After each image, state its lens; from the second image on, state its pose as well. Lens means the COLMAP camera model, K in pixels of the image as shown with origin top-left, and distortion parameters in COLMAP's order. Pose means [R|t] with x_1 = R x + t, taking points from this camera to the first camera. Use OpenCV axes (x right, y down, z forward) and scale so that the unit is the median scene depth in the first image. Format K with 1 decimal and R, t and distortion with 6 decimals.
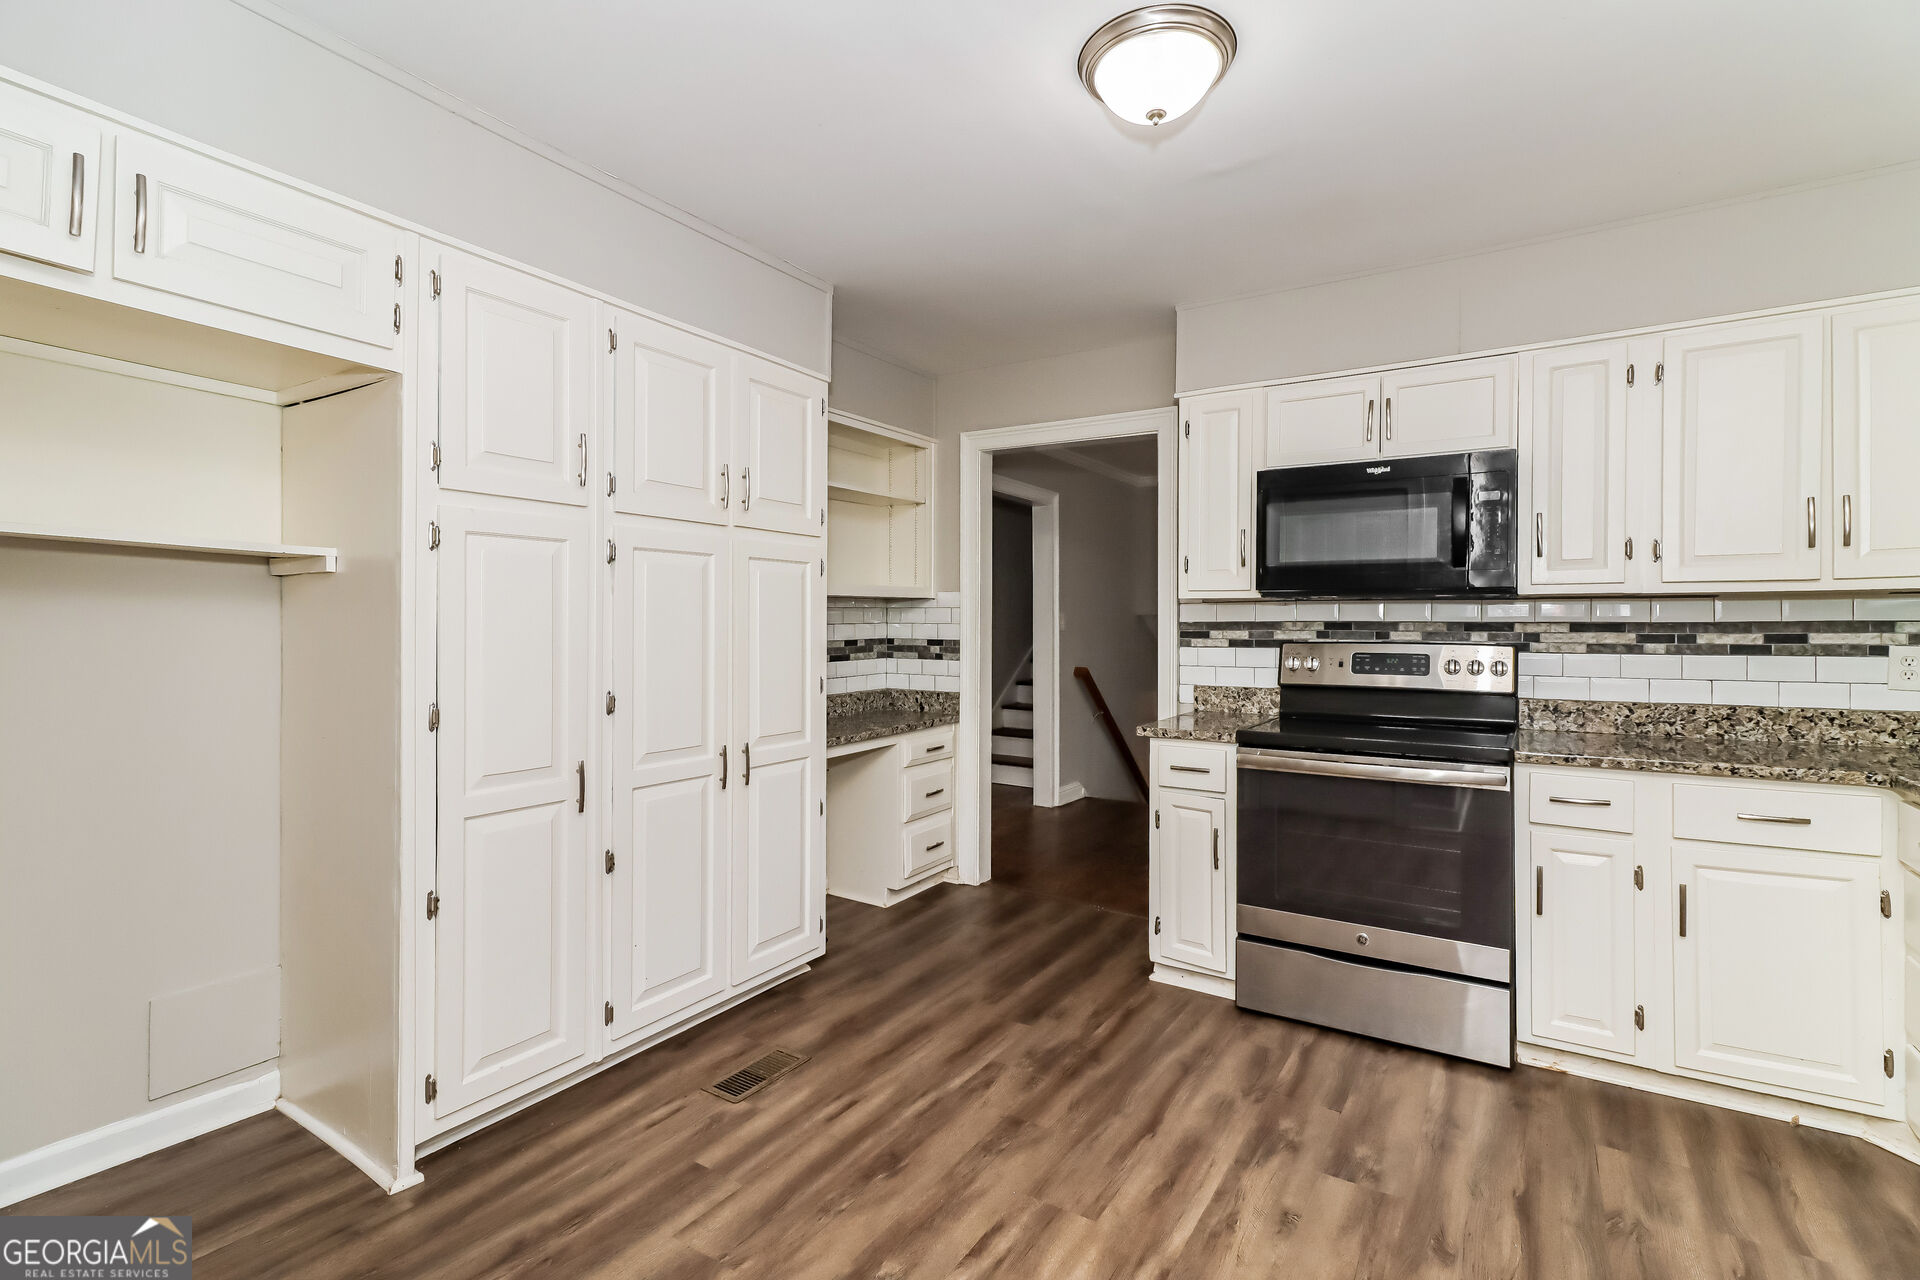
lens RADIAL K [[889.4, 0, 965.1], [0, 889.4, 619.1], [0, 0, 1]] dist [0.010340, -0.000086]
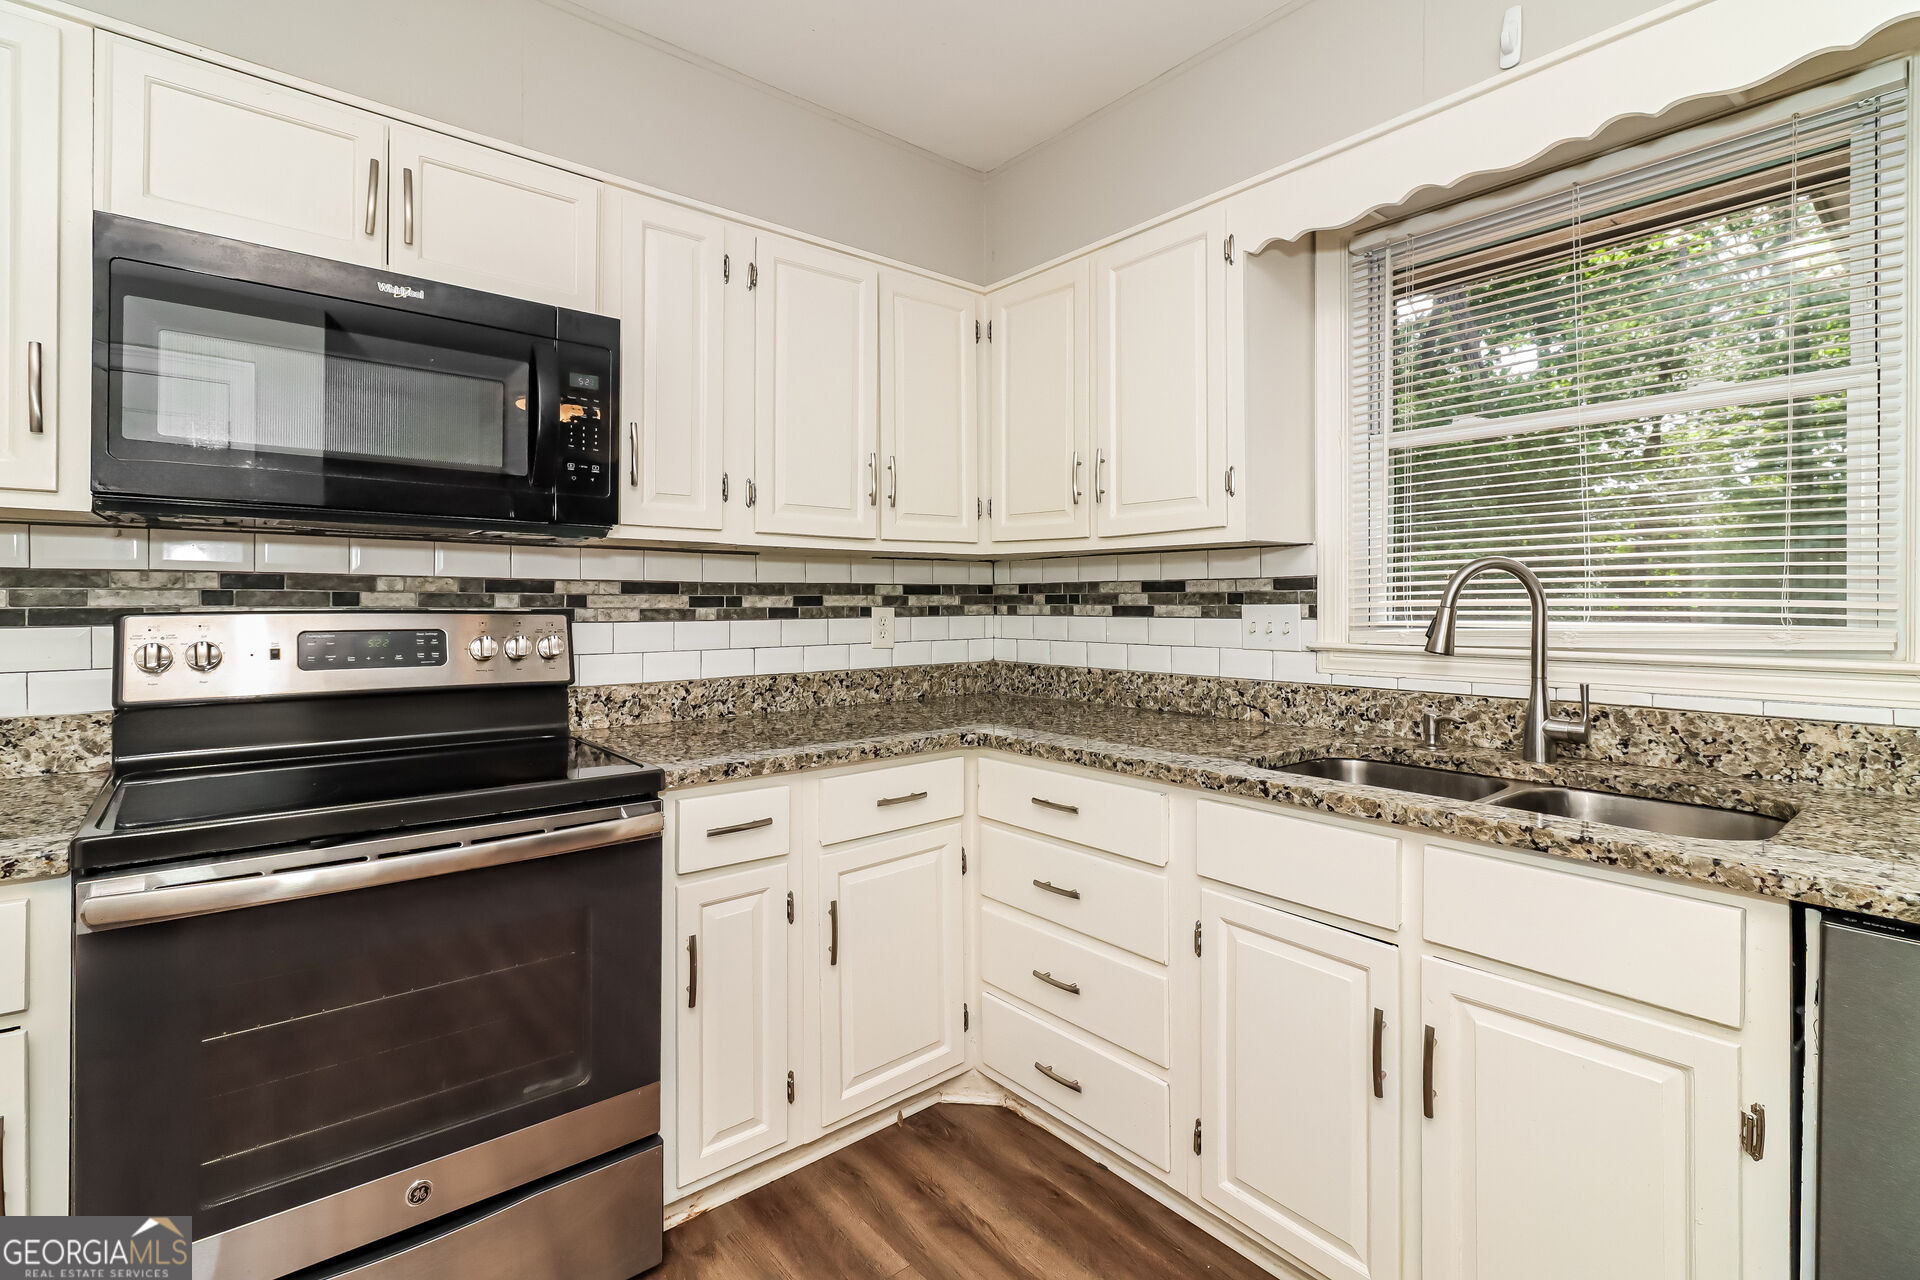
lens RADIAL K [[889.4, 0, 968.1], [0, 889.4, 602.4], [0, 0, 1]] dist [-0.000253, -0.000175]
pose [[0.302273, -0.002245, 0.953219, 0.054476], [-0.009423, 0.999941, 0.005343, 0.015726], [-0.953175, -0.010597, 0.302234, 0.518779]]
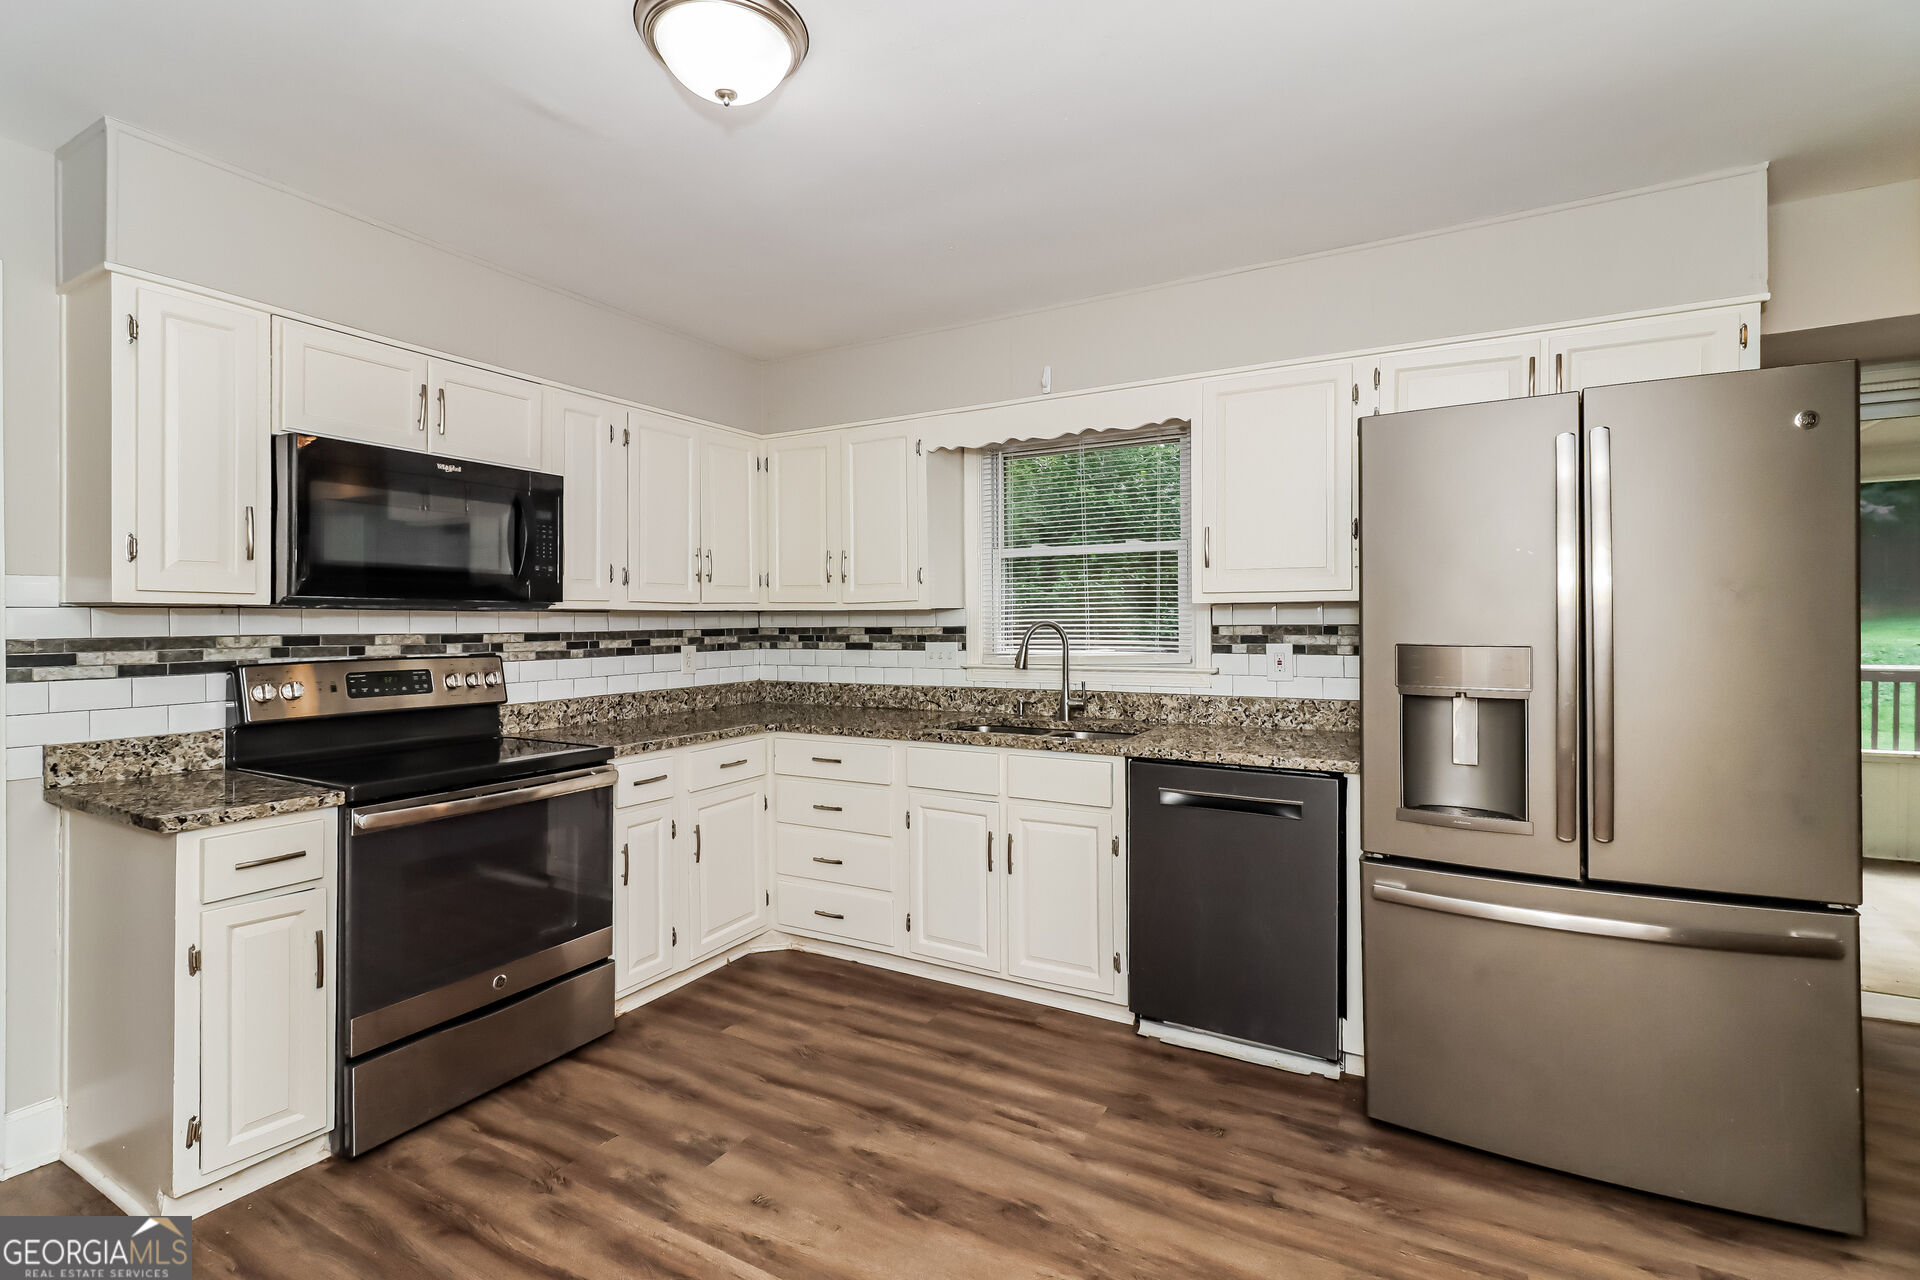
lens RADIAL K [[889.4, 0, 968.1], [0, 889.4, 602.4], [0, 0, 1]] dist [-0.000253, -0.000175]
pose [[-0.054578, 0.018265, 0.998342, -0.474506], [-0.003775, 0.999822, -0.018498, -0.016544], [-0.998502, -0.004778, -0.054499, 0.535138]]
